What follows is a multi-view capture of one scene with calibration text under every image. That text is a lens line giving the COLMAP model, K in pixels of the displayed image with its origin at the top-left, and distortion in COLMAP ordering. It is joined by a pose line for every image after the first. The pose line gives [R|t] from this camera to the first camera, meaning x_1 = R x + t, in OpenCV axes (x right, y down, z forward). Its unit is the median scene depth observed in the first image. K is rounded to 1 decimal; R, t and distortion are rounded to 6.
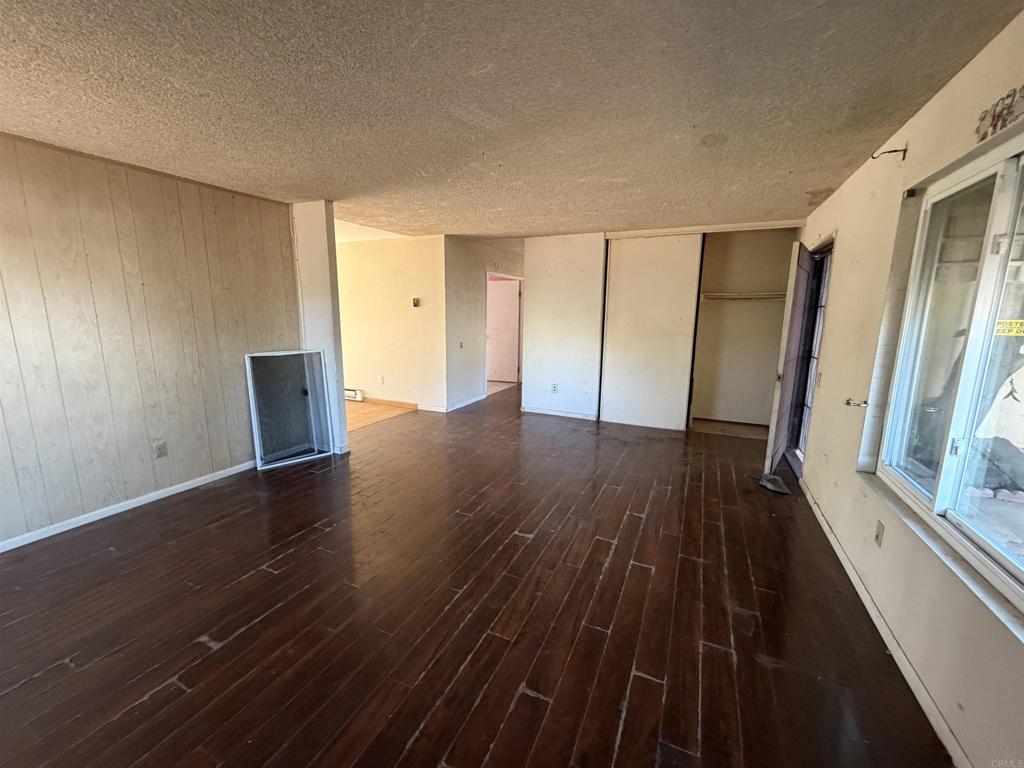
lens RADIAL K [[408.0, 0, 510.5], [0, 408.0, 381.0], [0, 0, 1]] dist [0.002733, -0.000597]
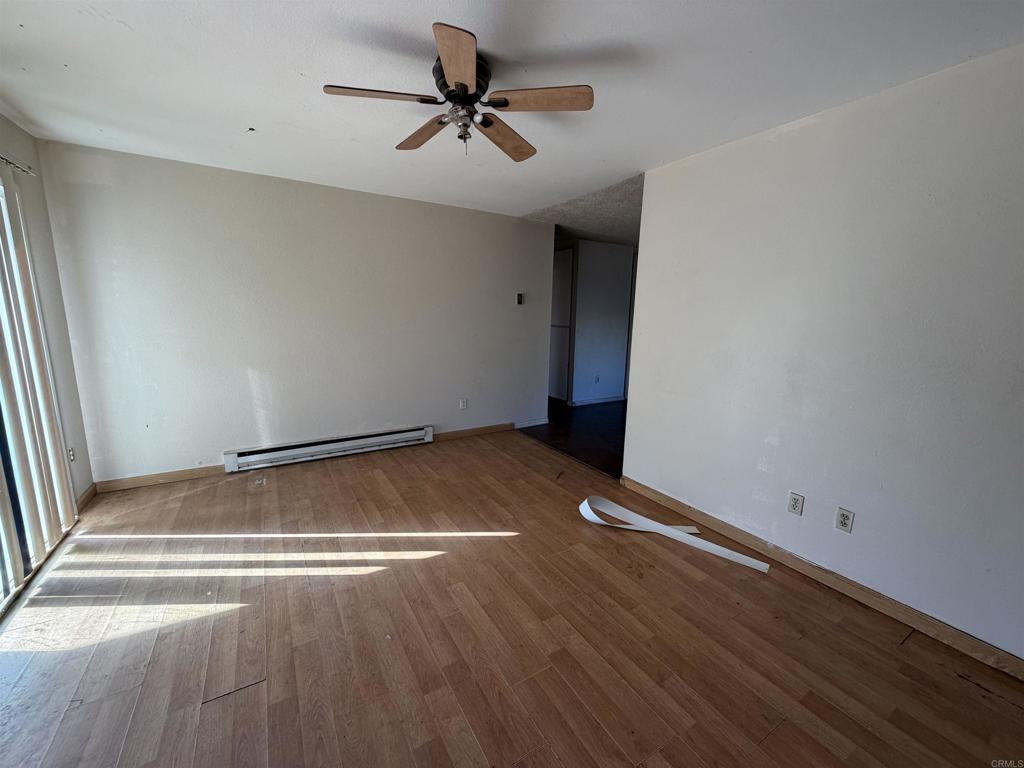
lens RADIAL K [[408.0, 0, 510.9], [0, 408.0, 382.8], [0, 0, 1]] dist [0.002733, -0.000597]
pose [[0.535745, -0.142205, 0.832319, -1.697252], [0.126502, 0.988109, 0.087395, -0.179034], [-0.834850, 0.058469, 0.547364, 1.040725]]
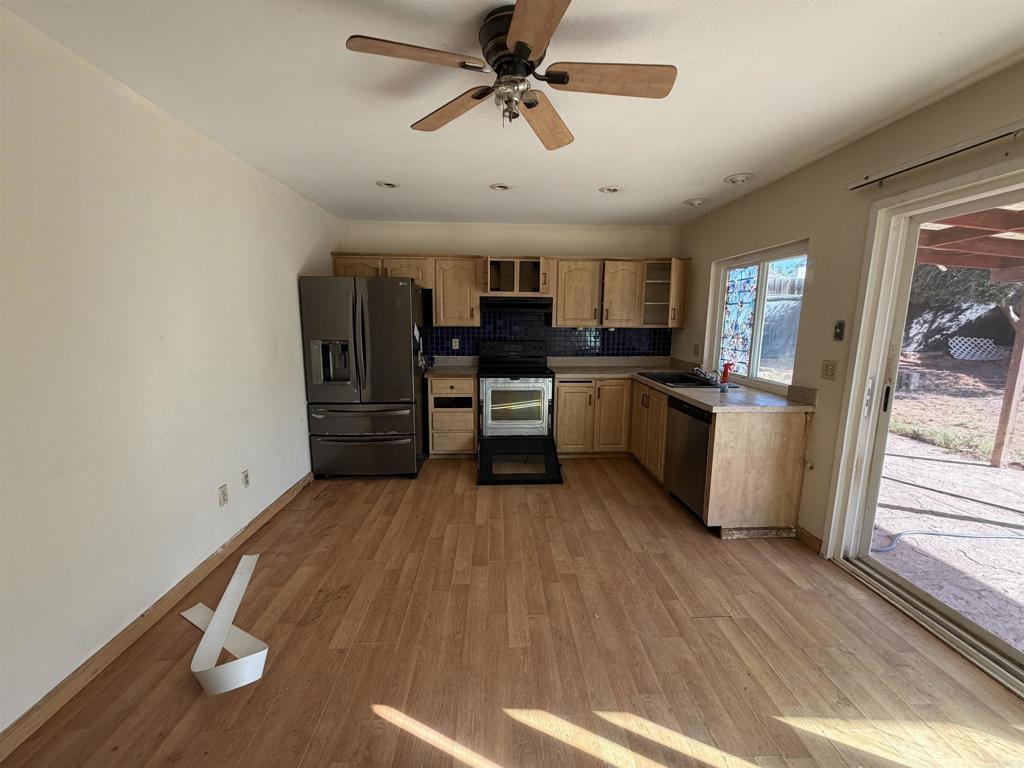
lens RADIAL K [[408.0, 0, 510.1], [0, 408.0, 383.0], [0, 0, 1]] dist [0.002733, -0.000597]
pose [[-0.879155, 0.065891, -0.471959, -0.980777], [-0.091042, 0.948927, 0.302073, -0.323470], [0.467759, 0.308537, -0.828255, 1.854313]]
